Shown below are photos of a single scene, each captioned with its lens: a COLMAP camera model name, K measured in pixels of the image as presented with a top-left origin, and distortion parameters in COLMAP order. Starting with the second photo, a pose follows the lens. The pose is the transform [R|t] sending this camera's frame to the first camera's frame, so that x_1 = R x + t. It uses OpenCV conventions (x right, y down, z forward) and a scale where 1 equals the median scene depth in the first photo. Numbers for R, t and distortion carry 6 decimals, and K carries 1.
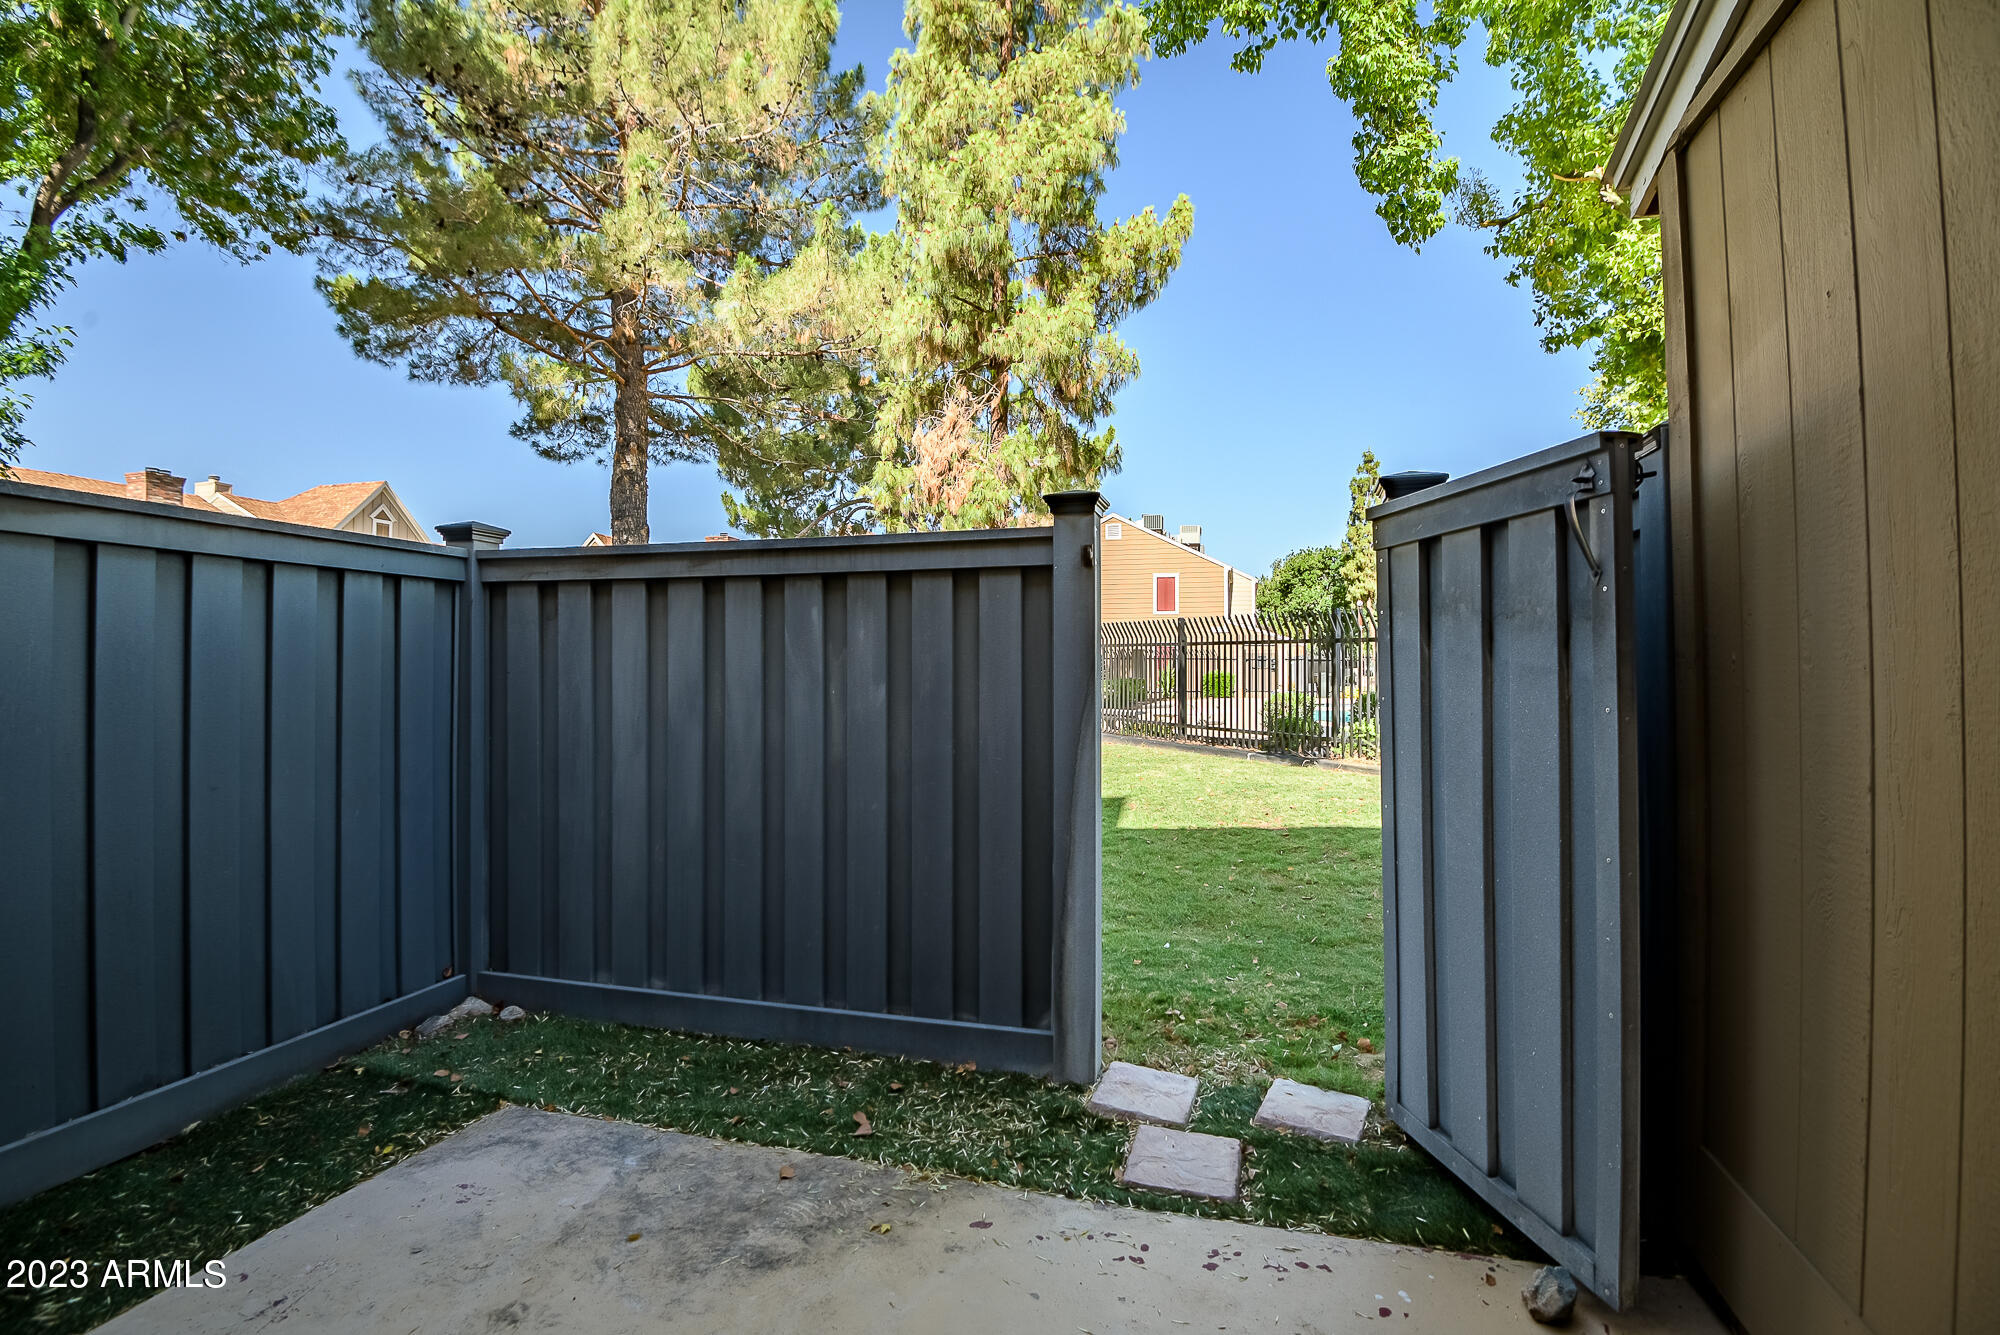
lens RADIAL K [[929.6, 0, 1004.3], [0, 929.6, 656.4], [0, 0, 1]] dist [0.003631, -0.023075]
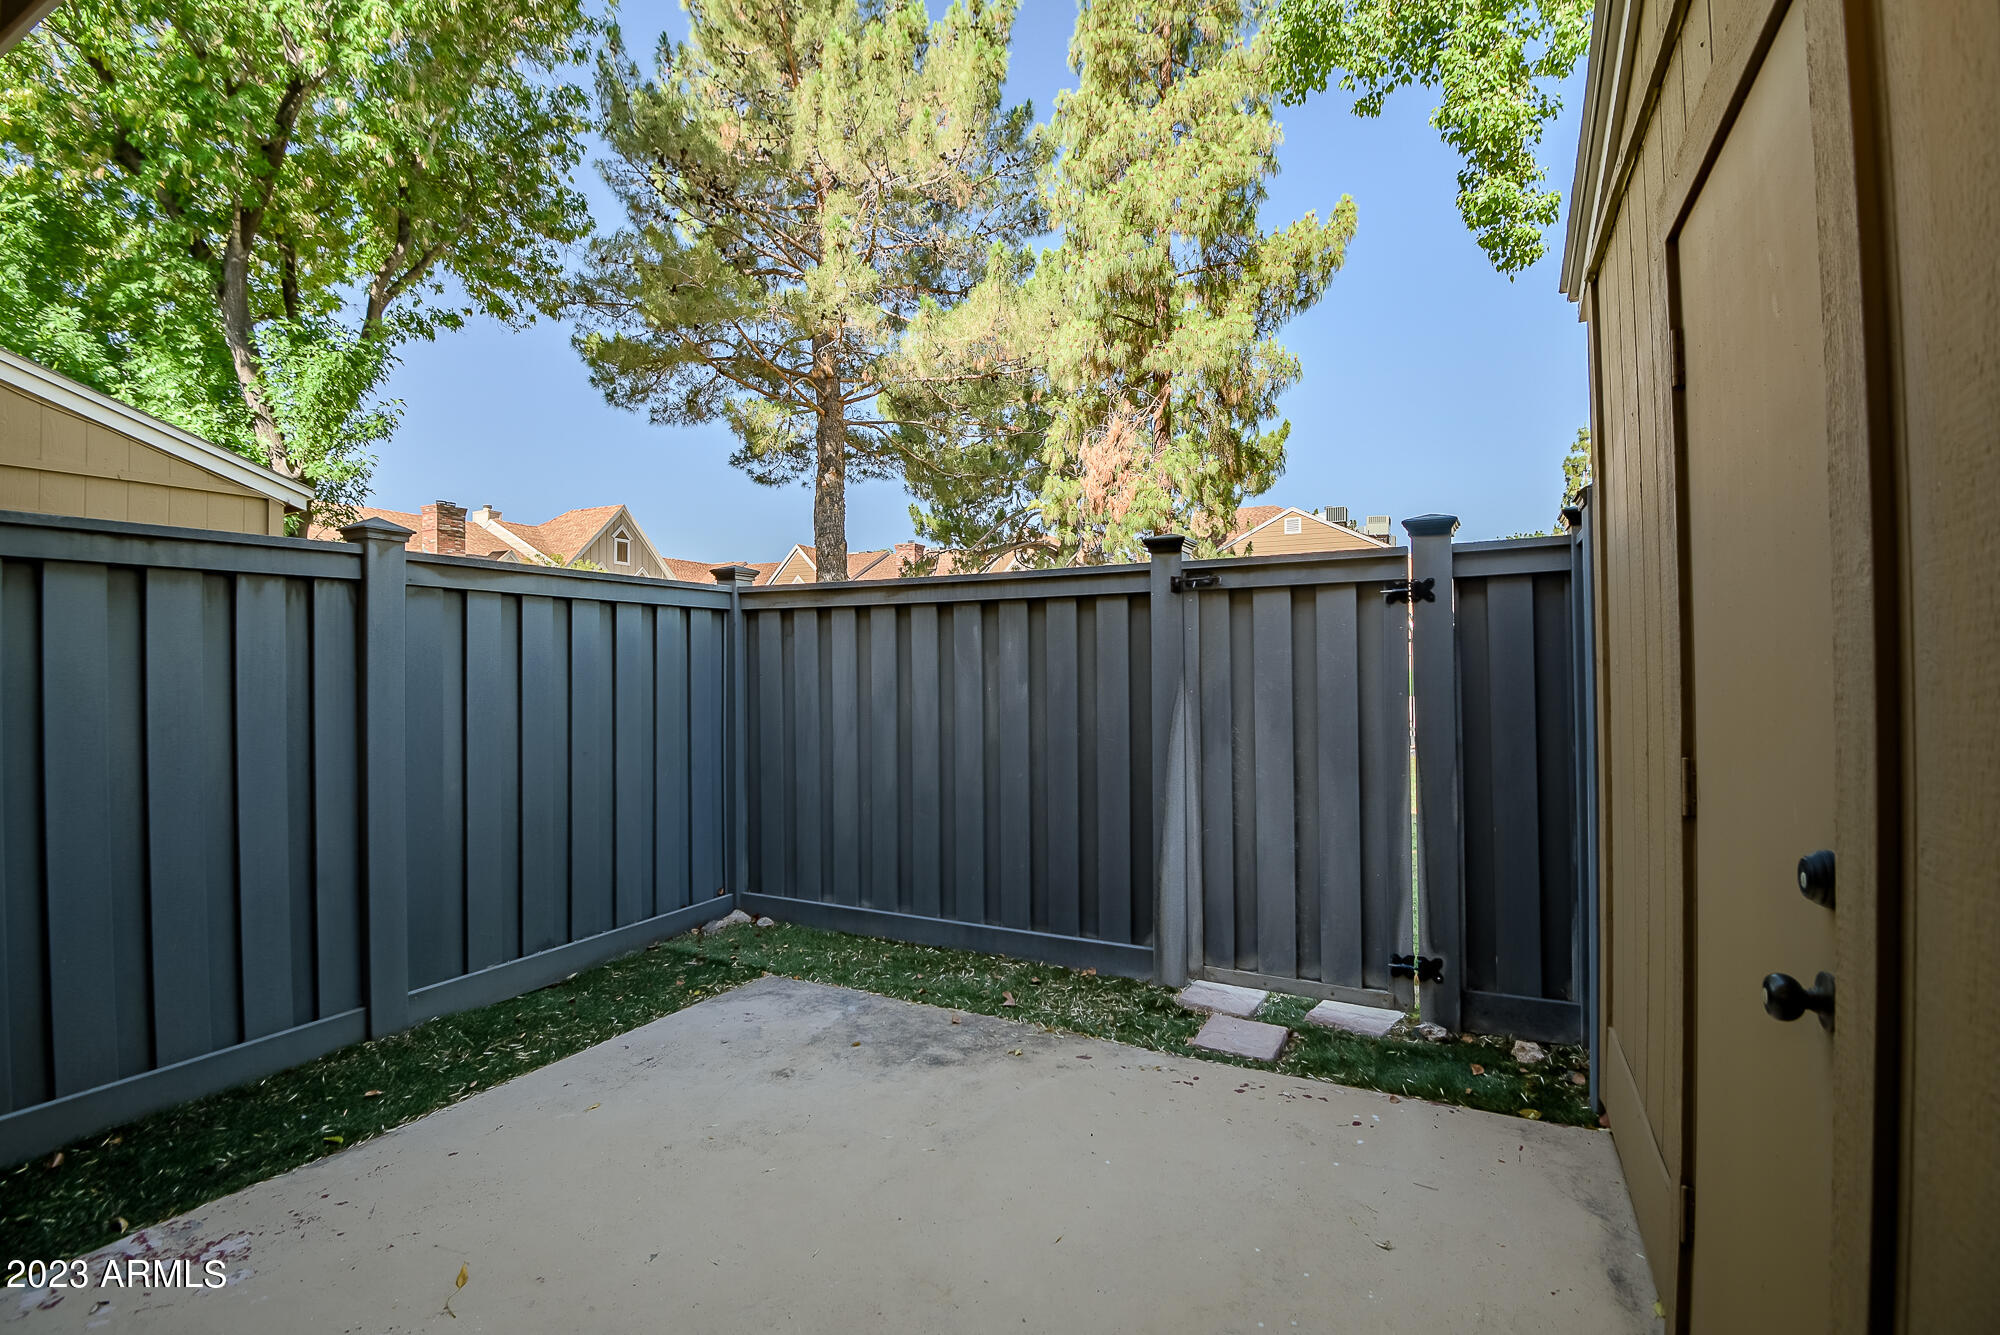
lens RADIAL K [[912.0, 0, 999.0], [0, 912.0, 656.4], [0, 0, 1]] dist [0.028516, -0.021547]
pose [[0.980437, -0.008030, -0.196670, 0.018329], [0.008507, 0.999963, 0.001581, -0.002202], [0.196650, -0.003223, 0.980469, -0.059498]]
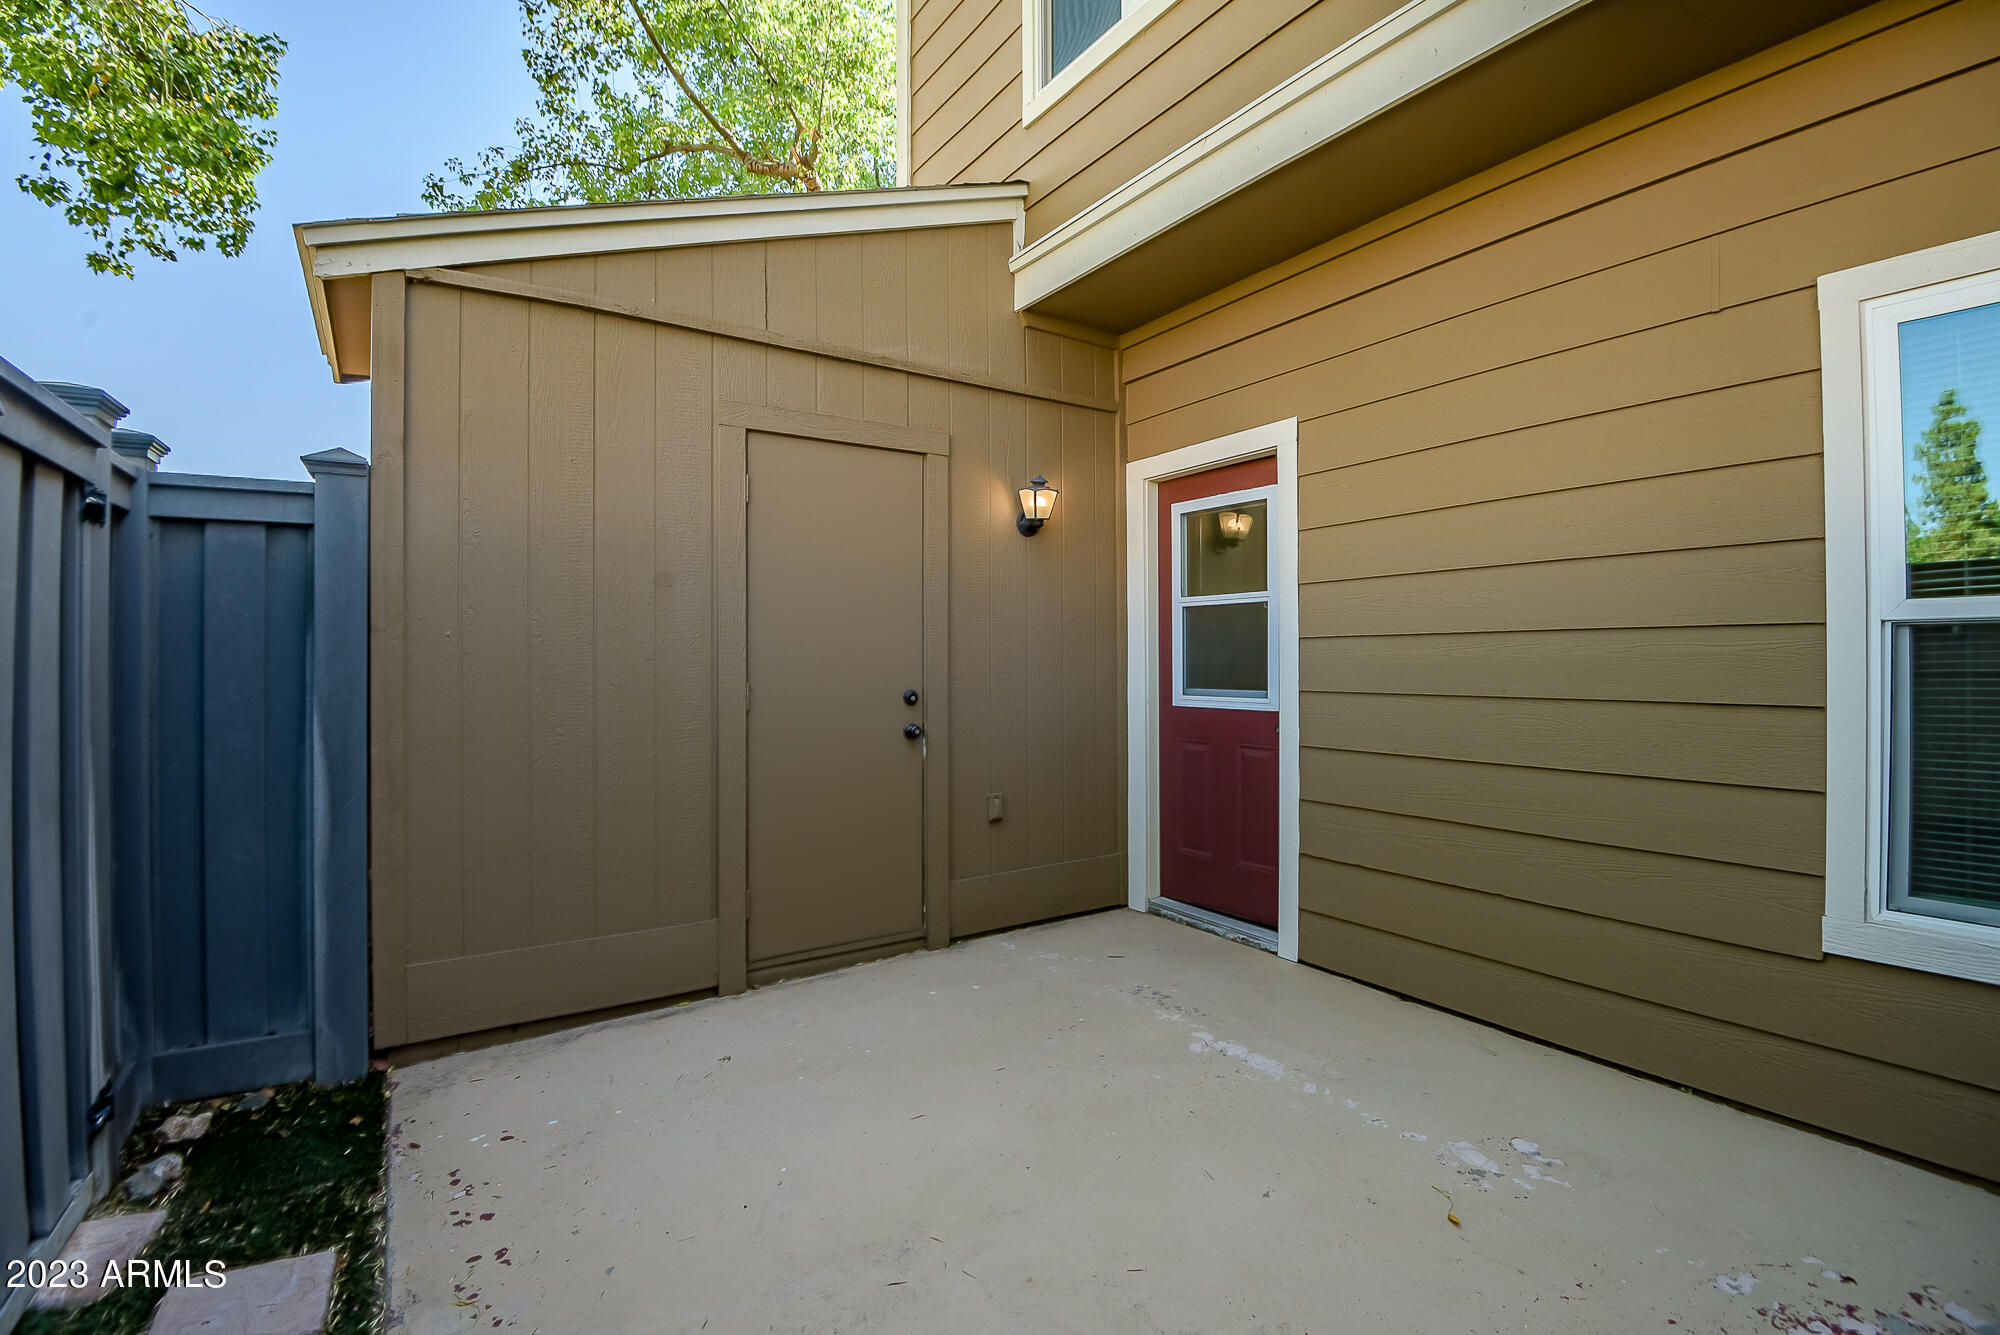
lens RADIAL K [[929.6, 0, 1004.3], [0, 929.6, 656.4], [0, 0, 1]] dist [0.003631, -0.023075]
pose [[-0.754203, 0.006602, 0.656608, -0.115722], [-0.007256, 0.999805, -0.018387, 0.006127], [-0.656601, -0.018632, -0.754008, 0.182077]]
